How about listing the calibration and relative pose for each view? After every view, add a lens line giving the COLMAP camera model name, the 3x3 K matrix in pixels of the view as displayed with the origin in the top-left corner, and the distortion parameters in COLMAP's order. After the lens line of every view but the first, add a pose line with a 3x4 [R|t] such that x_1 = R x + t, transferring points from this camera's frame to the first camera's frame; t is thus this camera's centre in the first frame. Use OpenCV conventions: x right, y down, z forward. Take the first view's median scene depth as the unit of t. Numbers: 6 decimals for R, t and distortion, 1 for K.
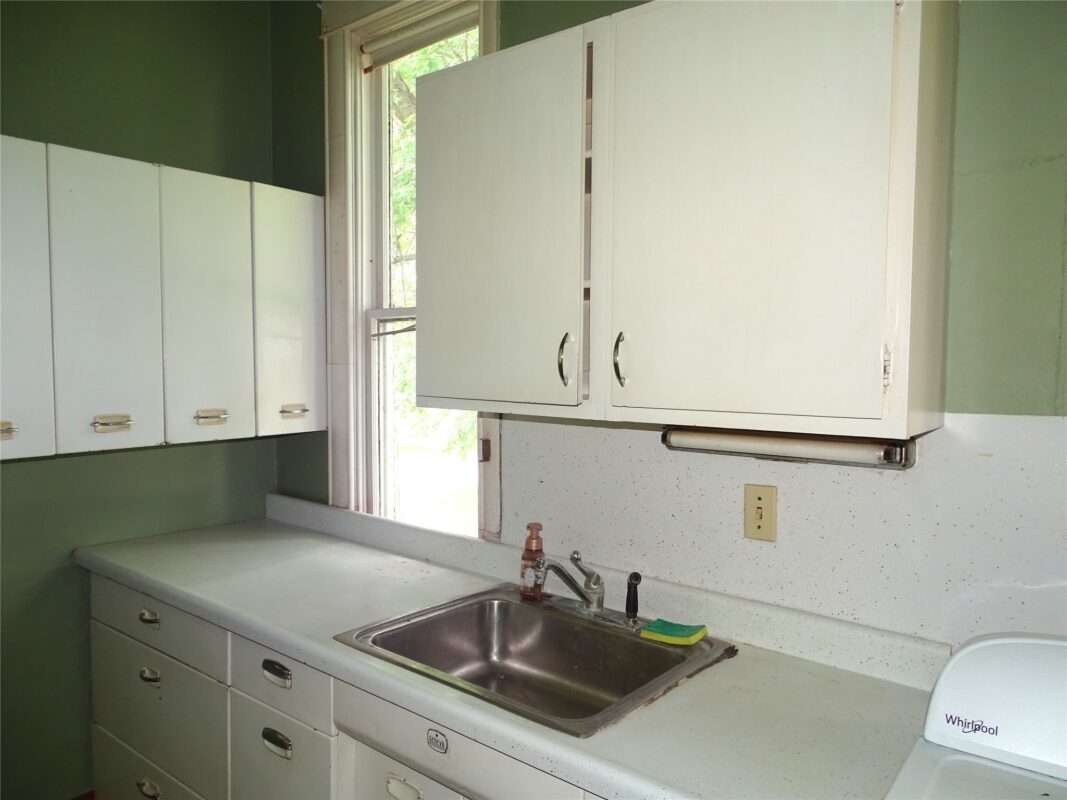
lens RADIAL K [[760.7, 0, 535.1], [0, 760.7, 402.1], [0, 0, 1]] dist [0.003788, -0.002018]
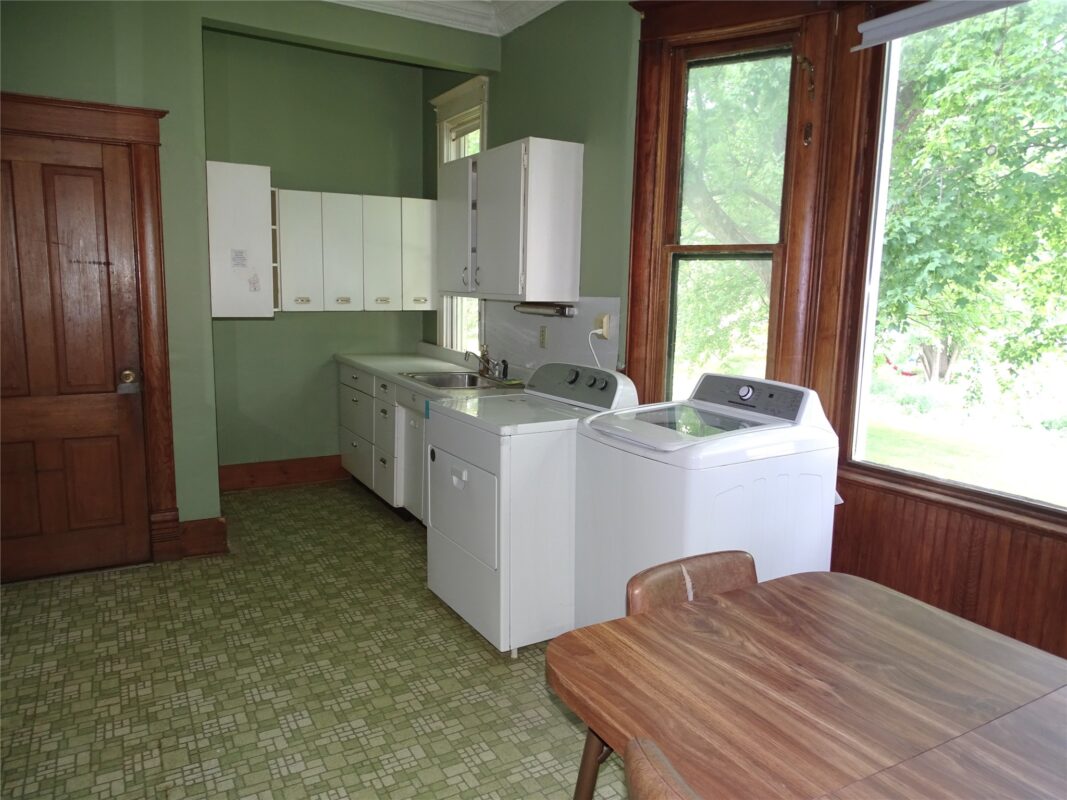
lens RADIAL K [[760.7, 0, 532.7], [0, 760.7, 400.3], [0, 0, 1]] dist [0.003788, -0.002018]
pose [[0.921904, 0.069684, -0.381099, 0.886924], [-0.033630, 0.994372, 0.100469, 0.071259], [0.385955, -0.079806, 0.919059, -0.977774]]
